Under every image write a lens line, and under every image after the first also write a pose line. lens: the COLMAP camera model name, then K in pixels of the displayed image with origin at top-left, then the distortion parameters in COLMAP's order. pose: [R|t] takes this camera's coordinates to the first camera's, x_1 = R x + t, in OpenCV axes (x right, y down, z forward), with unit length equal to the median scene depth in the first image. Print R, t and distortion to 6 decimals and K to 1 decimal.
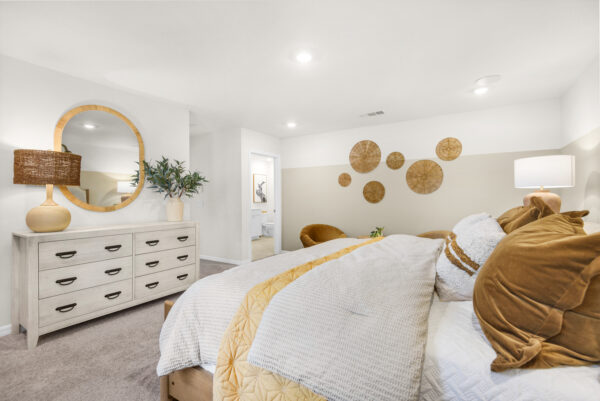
lens RADIAL K [[274.2, 0, 300.2], [0, 274.2, 200.4], [0, 0, 1]] dist [0.017930, -0.004976]
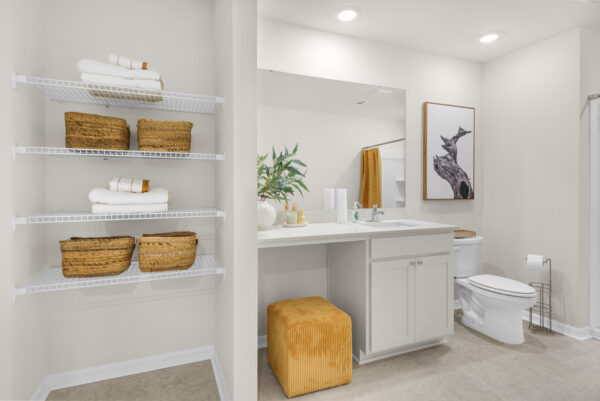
lens RADIAL K [[313.2, 0, 300.9], [0, 313.2, 199.5], [0, 0, 1]] dist [0.001159, 0.000037]
pose [[0.807919, 0.002997, -0.589286, -0.079865], [0.000883, 0.999980, 0.006297, 0.004437], [0.589293, -0.005607, 0.807900, 0.656044]]
